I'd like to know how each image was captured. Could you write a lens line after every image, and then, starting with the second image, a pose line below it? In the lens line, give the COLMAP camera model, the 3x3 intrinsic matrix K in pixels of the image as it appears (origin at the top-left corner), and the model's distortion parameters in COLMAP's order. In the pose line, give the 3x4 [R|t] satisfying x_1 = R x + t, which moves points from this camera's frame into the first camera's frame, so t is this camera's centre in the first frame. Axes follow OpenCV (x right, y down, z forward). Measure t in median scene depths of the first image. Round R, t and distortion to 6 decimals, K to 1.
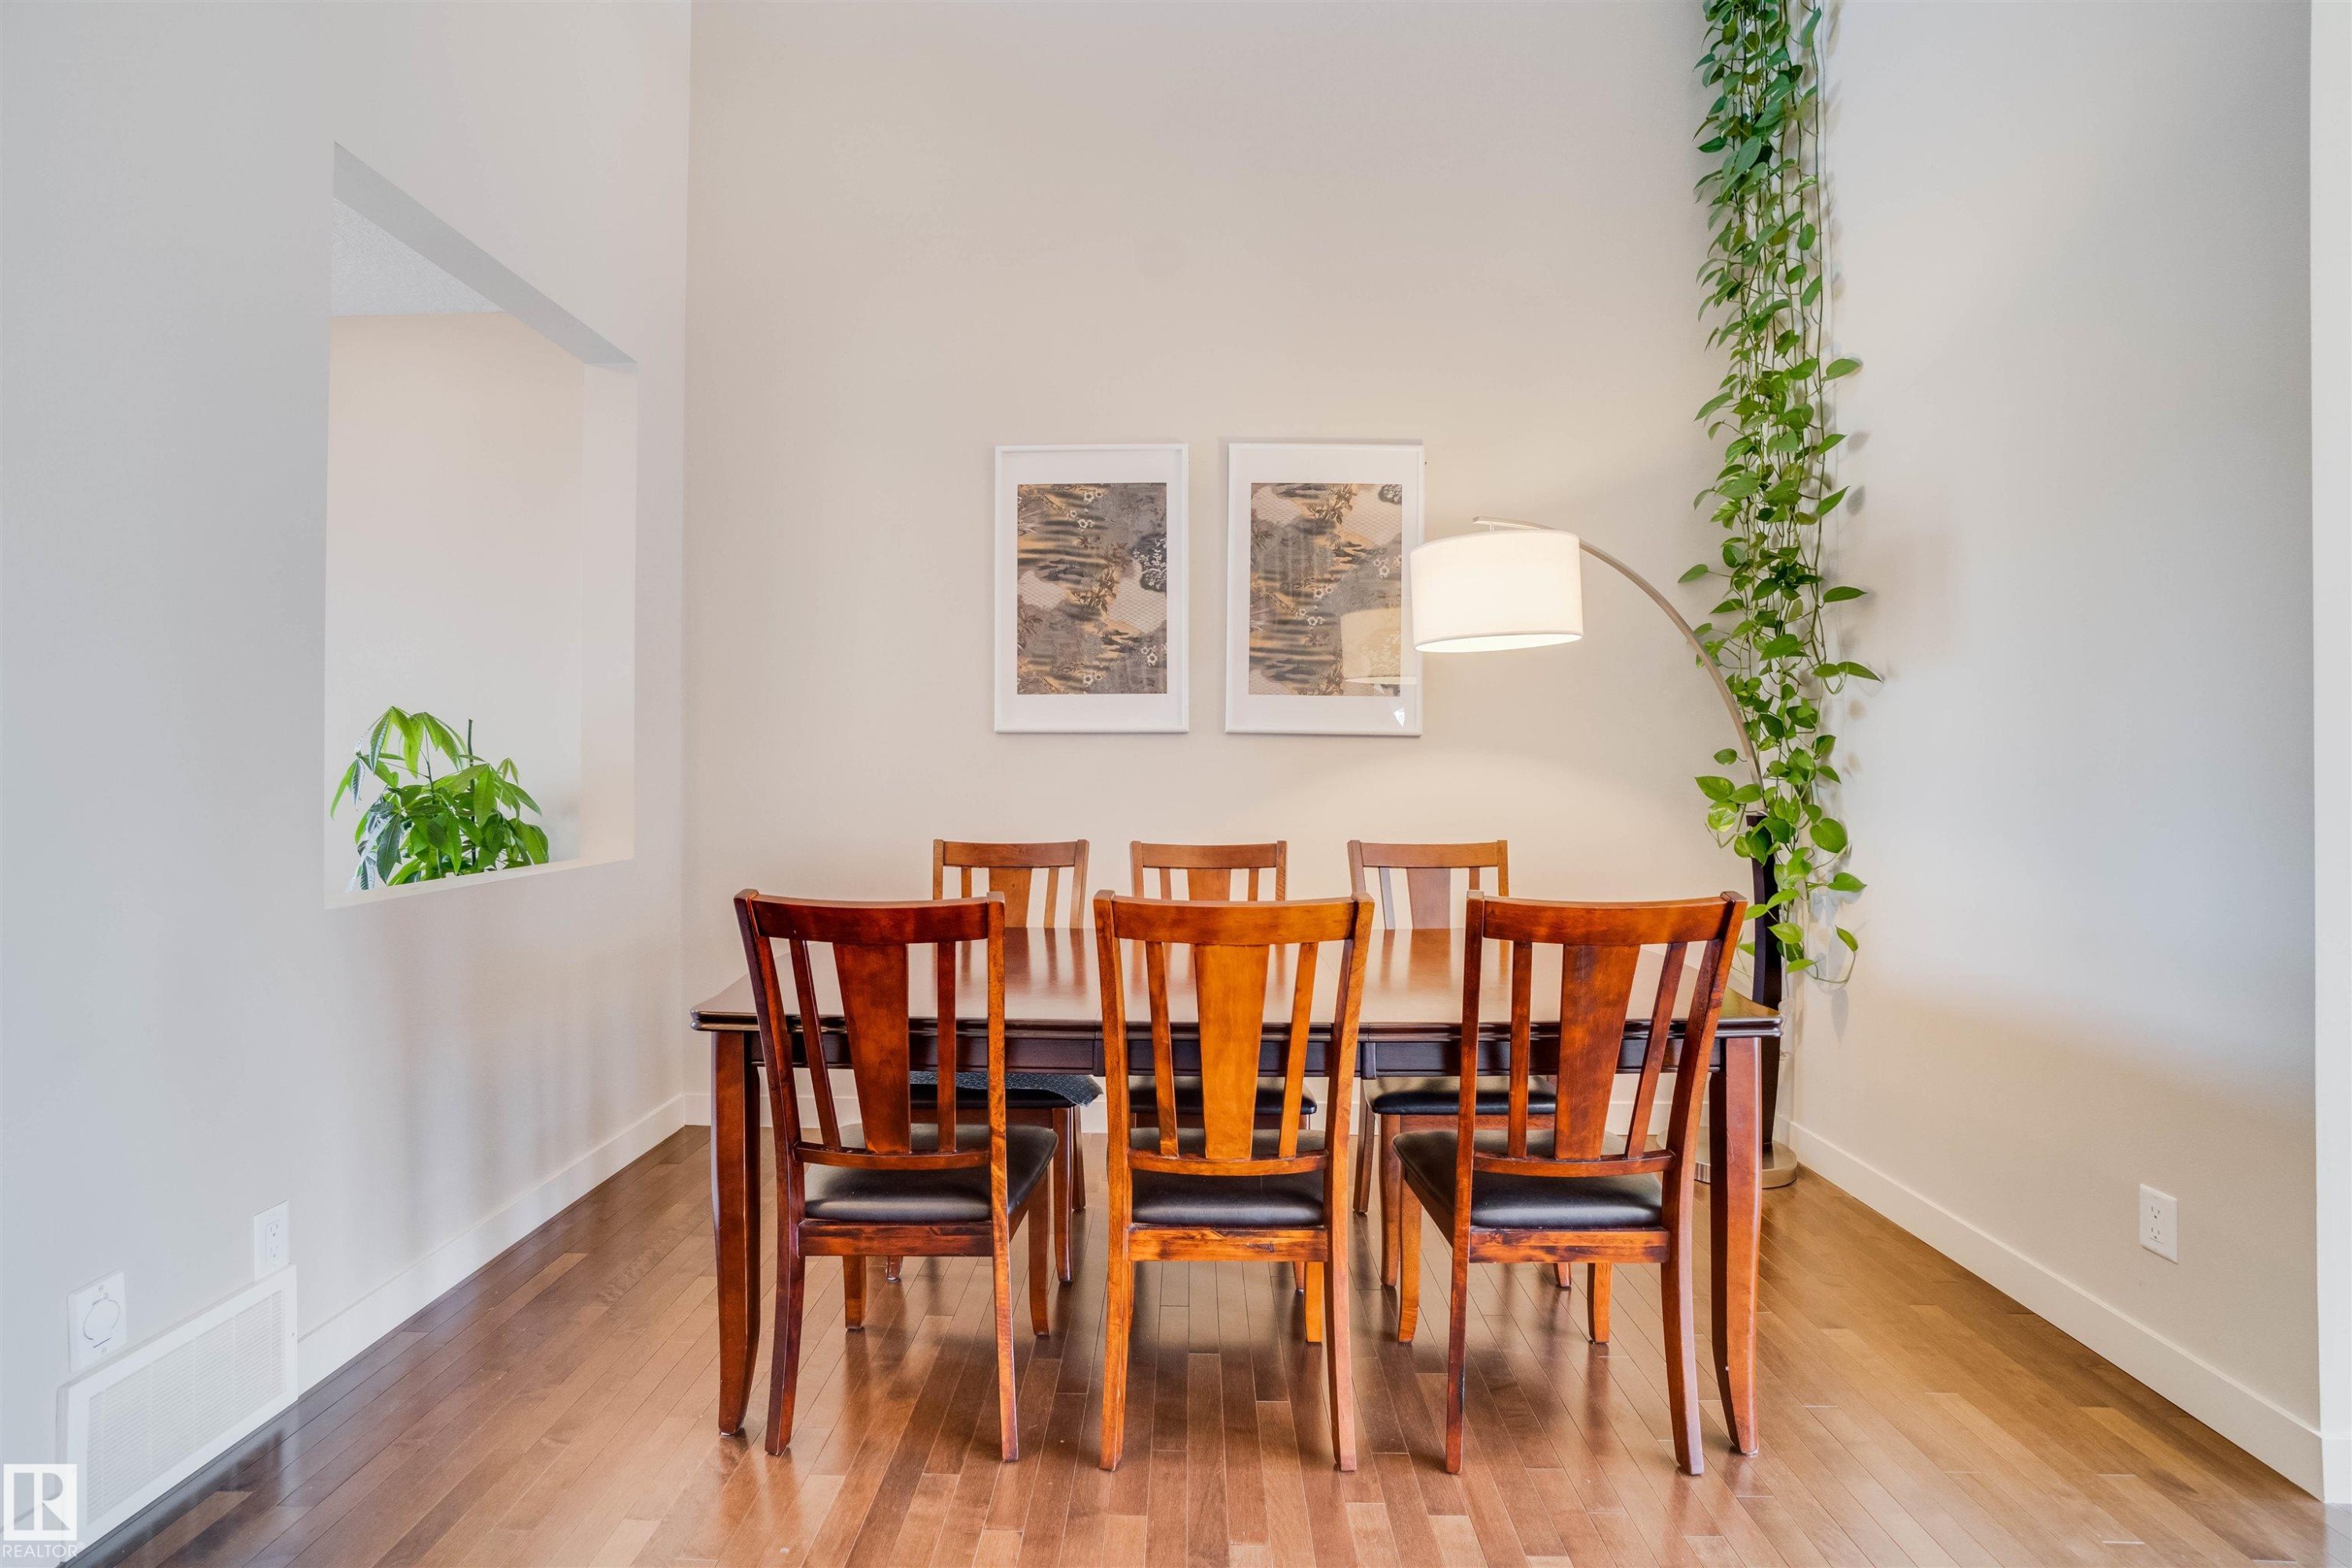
lens RADIAL K [[1041.3, 0, 1192.1], [0, 1041.3, 784.3], [0, 0, 1]] dist [-0.039478, 0.005216]
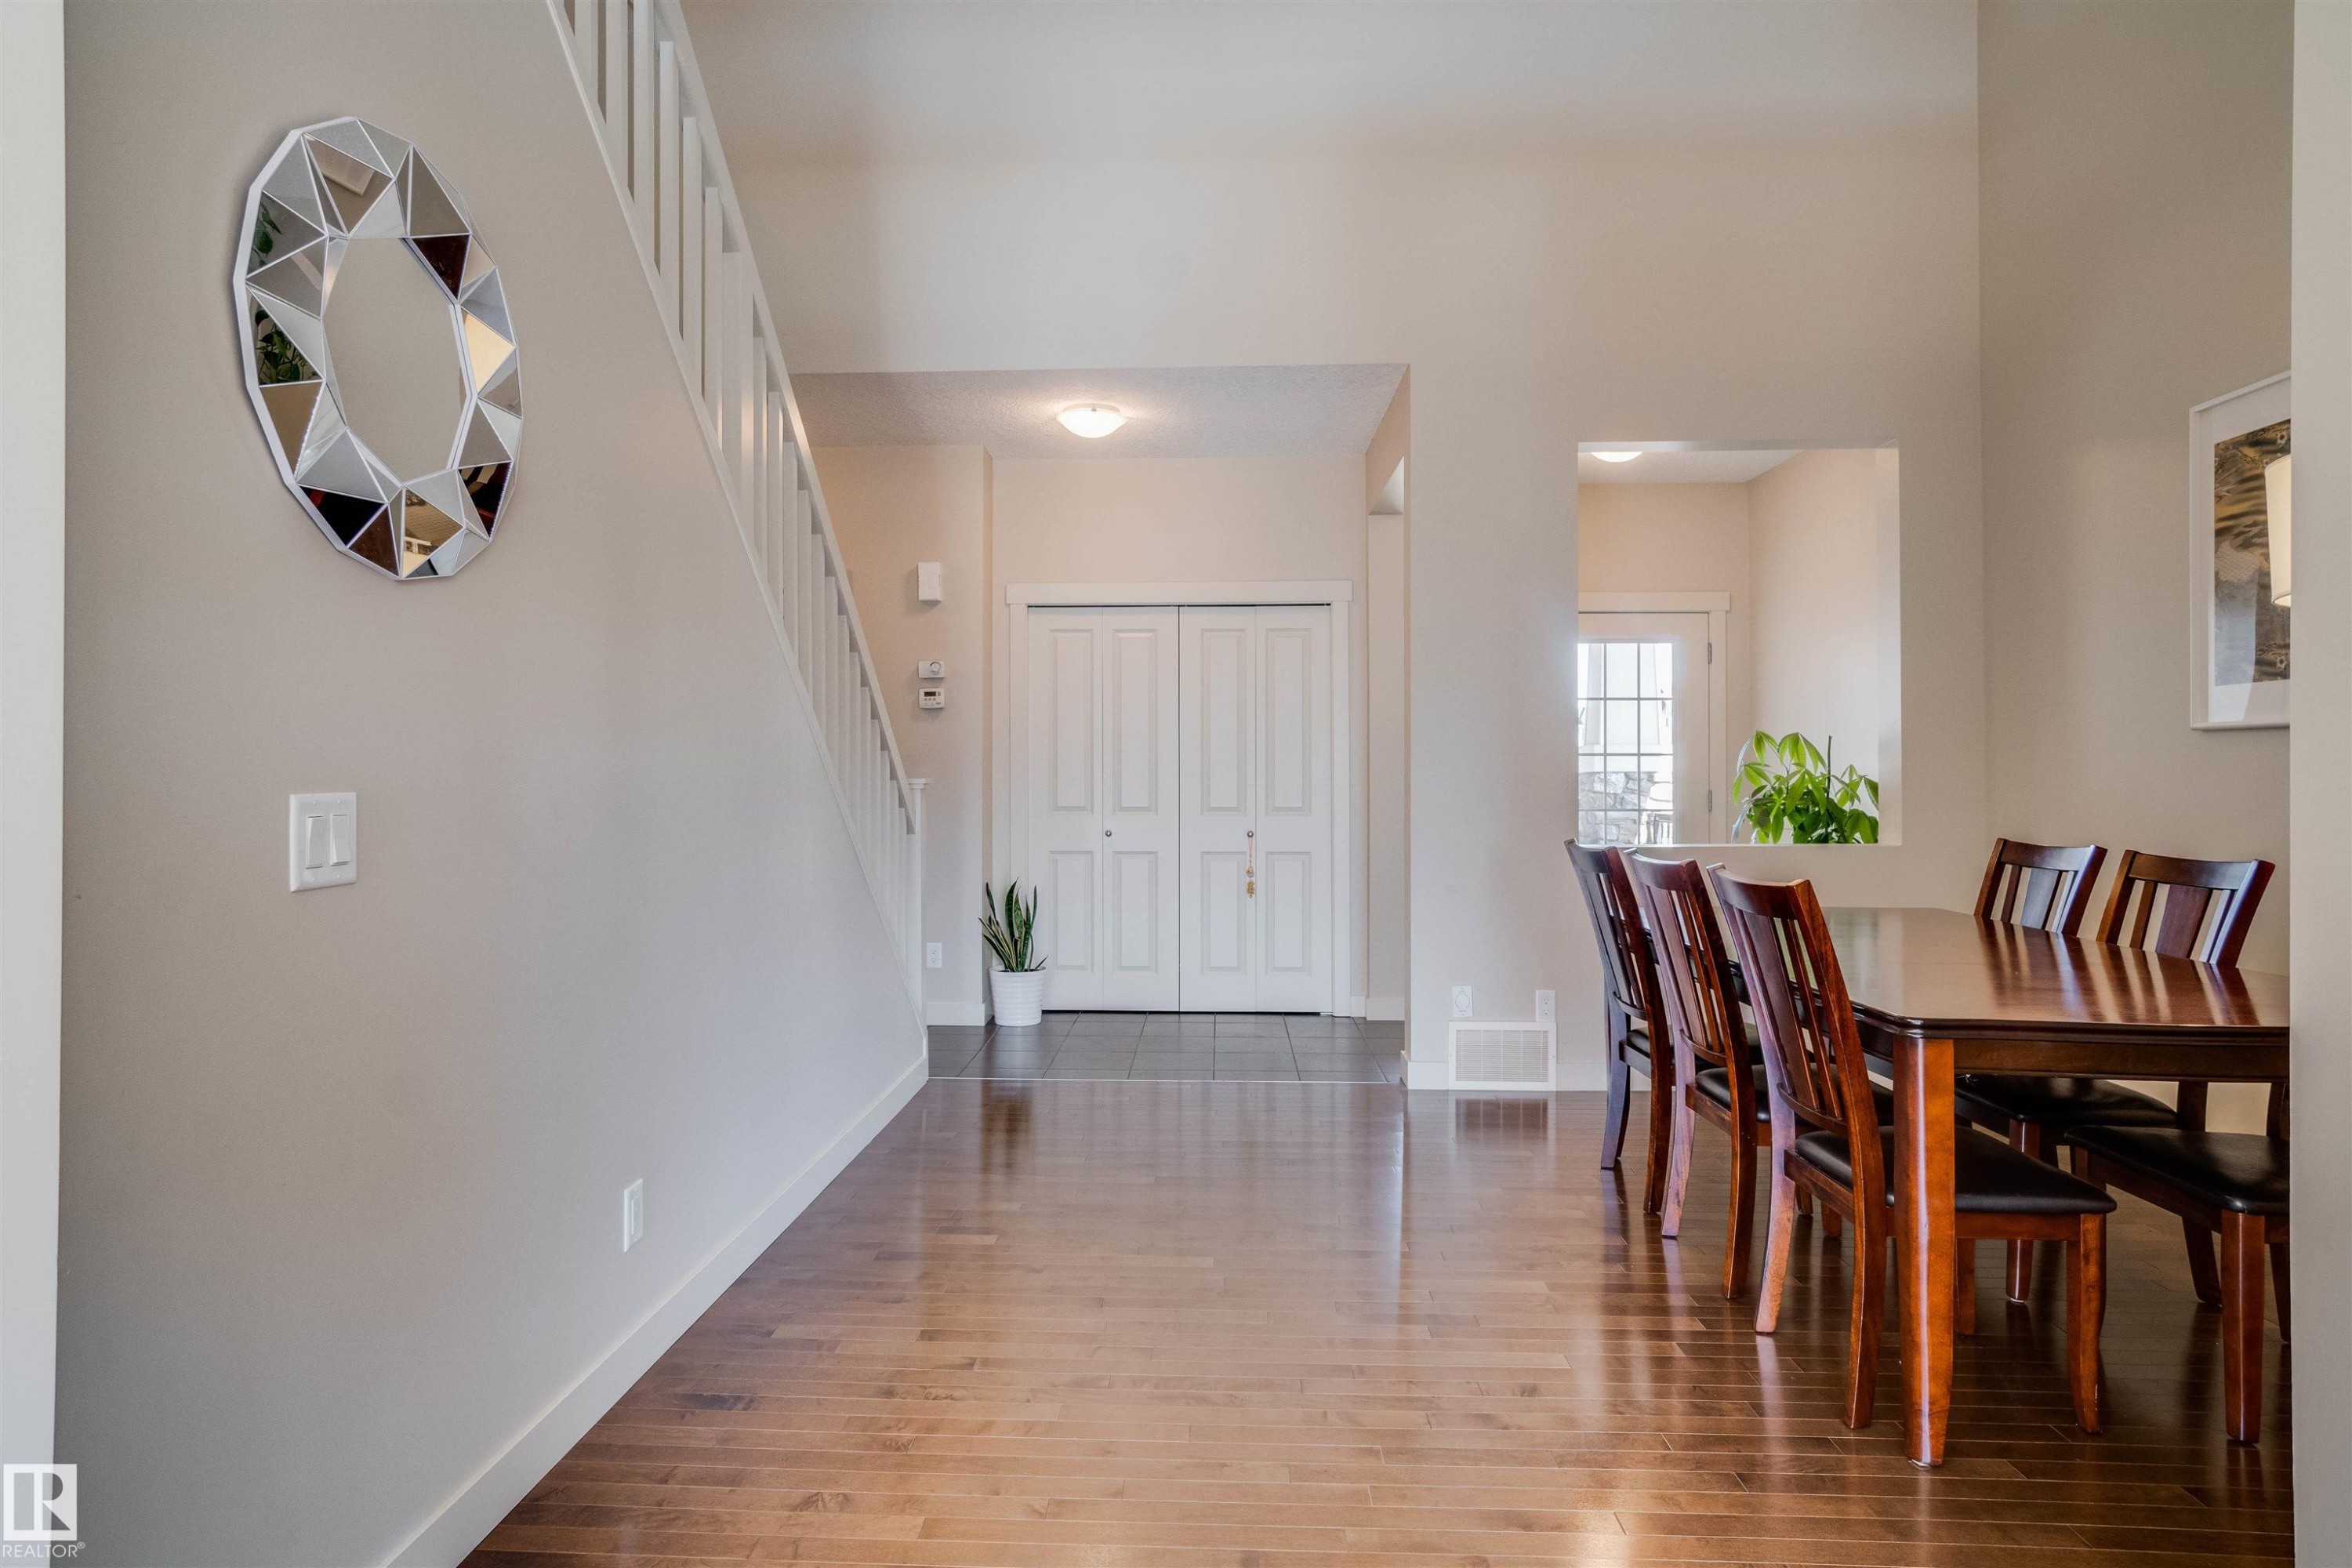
lens RADIAL K [[1360.9, 0, 1192.5], [0, 1360.9, 788.5], [0, 0, 1]] dist [-0.007352, -0.001939]
pose [[0.007538, 0.011176, -0.999909, 0.965696], [-0.011418, 0.999873, 0.011090, -0.003306], [0.999906, 0.011333, 0.007665, 0.137711]]
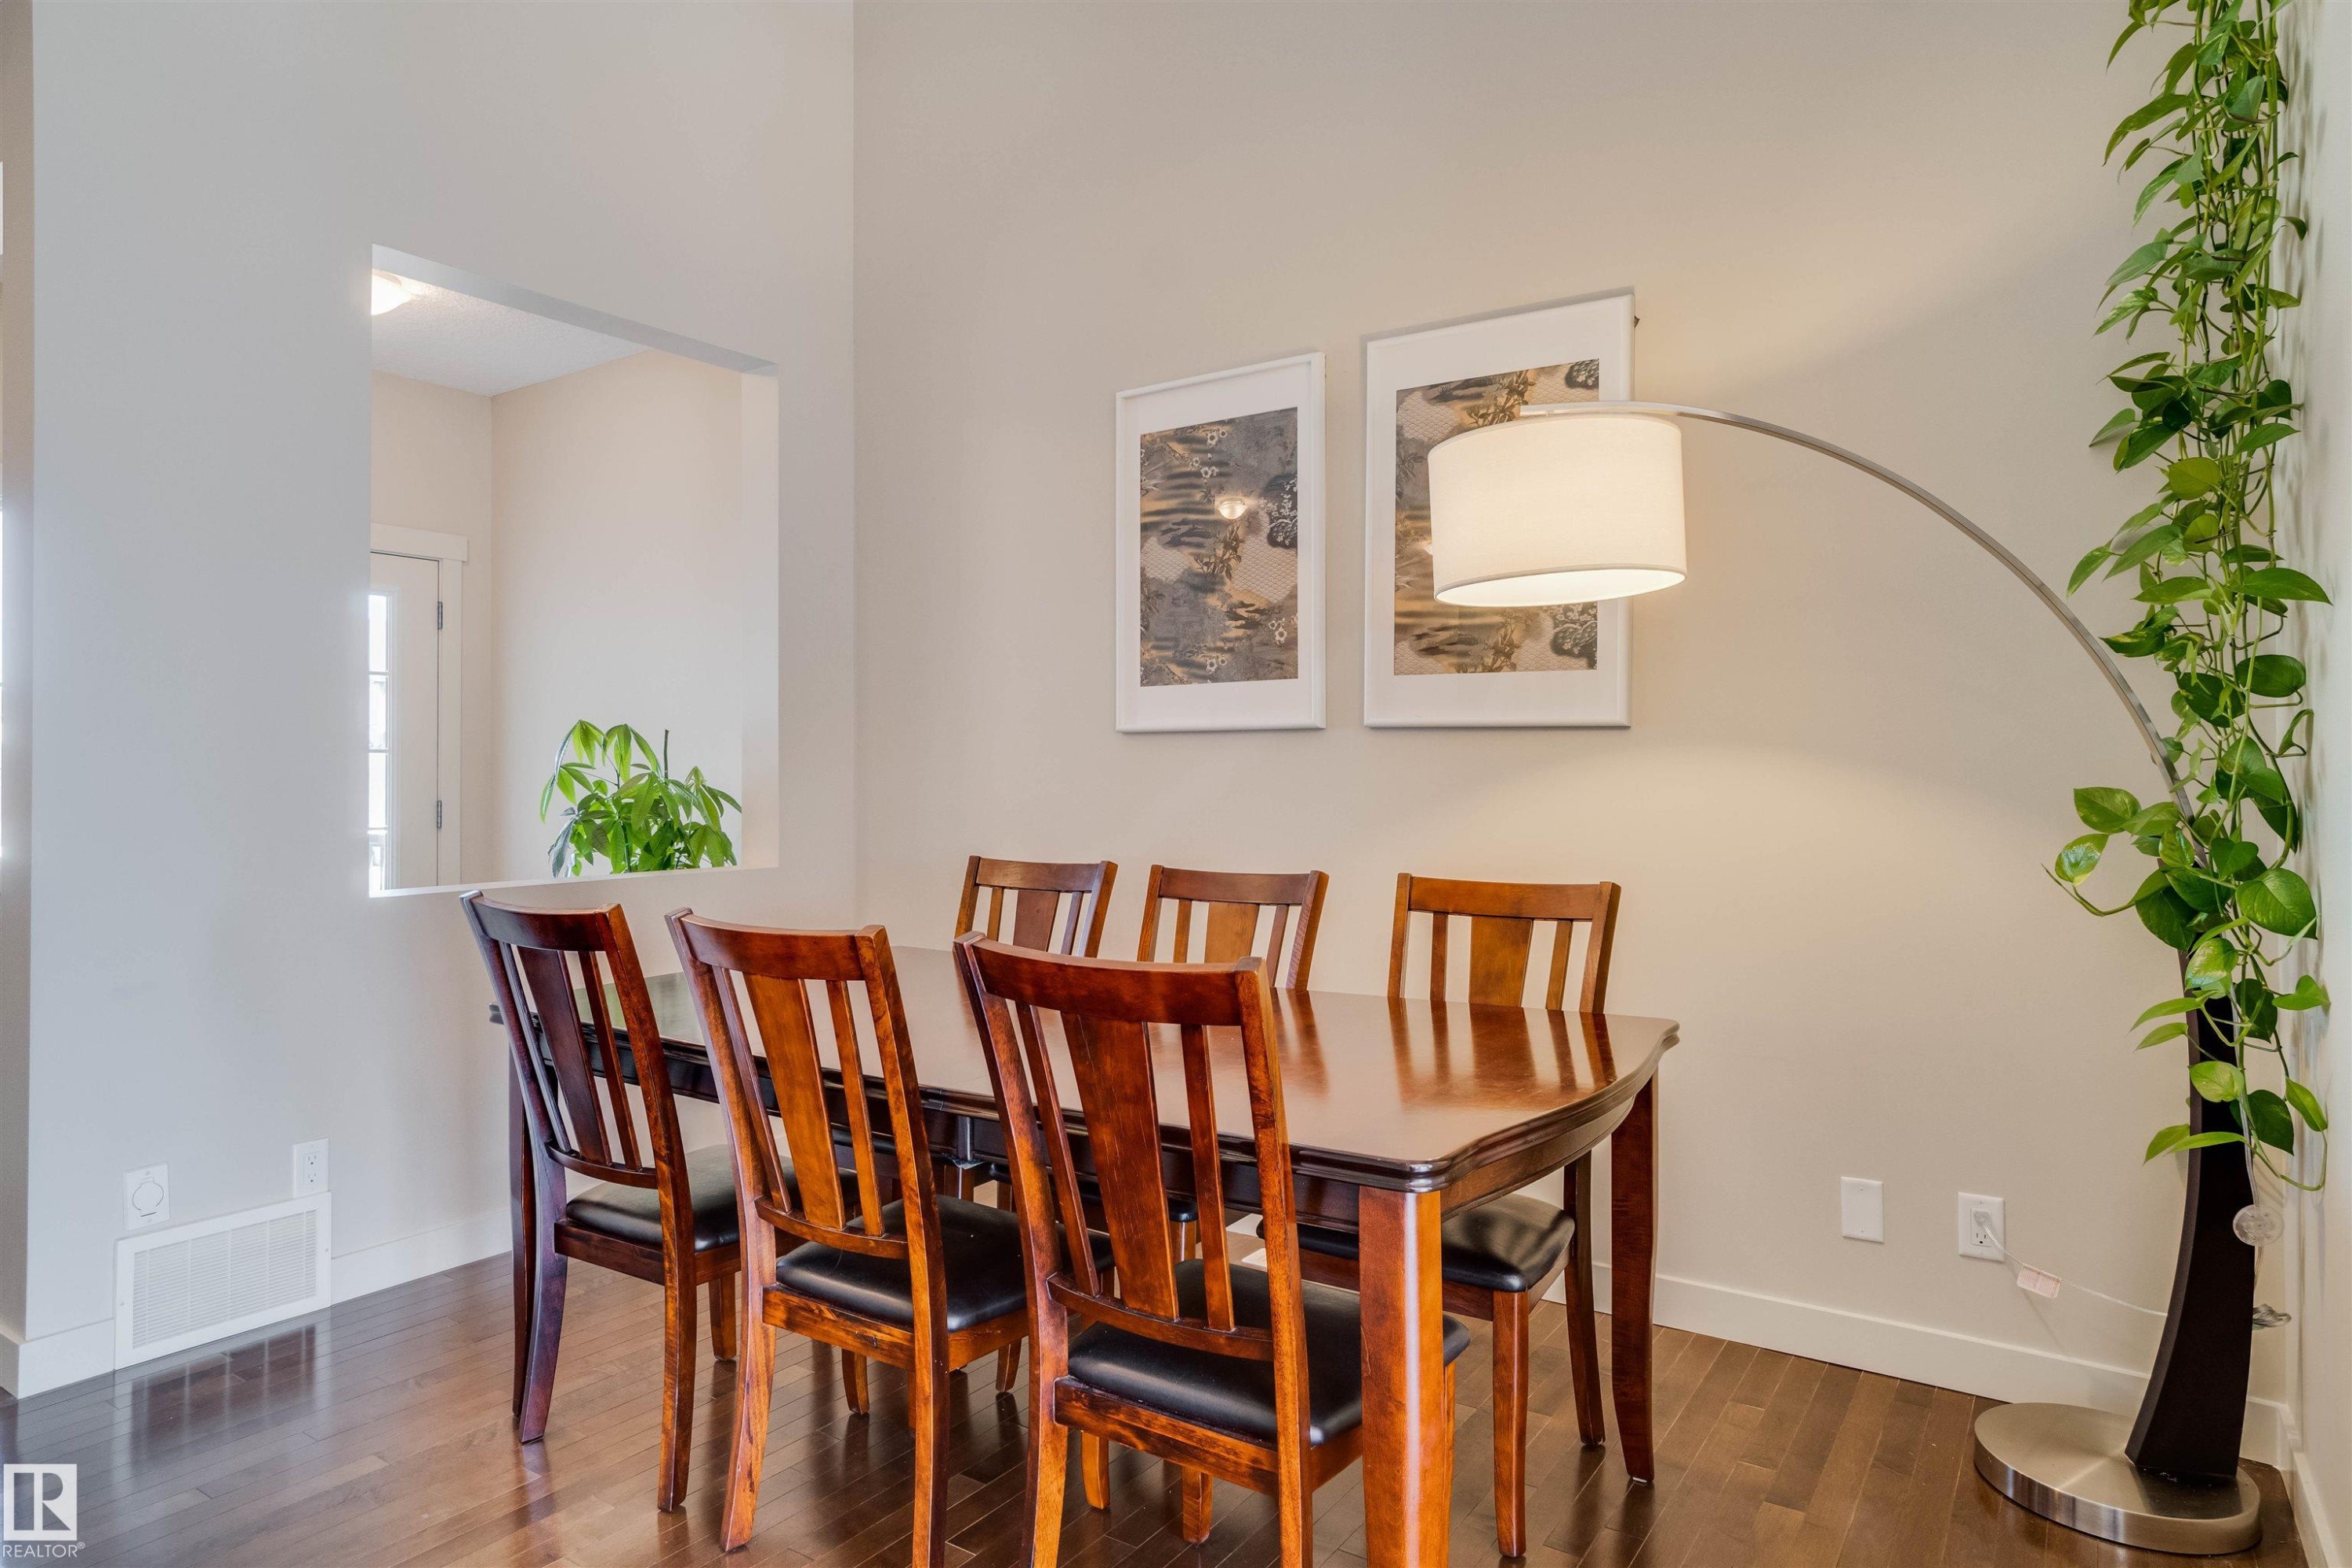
lens RADIAL K [[1360.9, 0, 1172.5], [0, 1360.9, 779.7], [0, 0, 1]] dist [-0.007352, -0.001939]
pose [[0.841658, 0.000059, -0.540010, 0.445974], [-0.005241, 0.999954, -0.008061, -0.003048], [0.539985, 0.009615, 0.841620, 0.095805]]
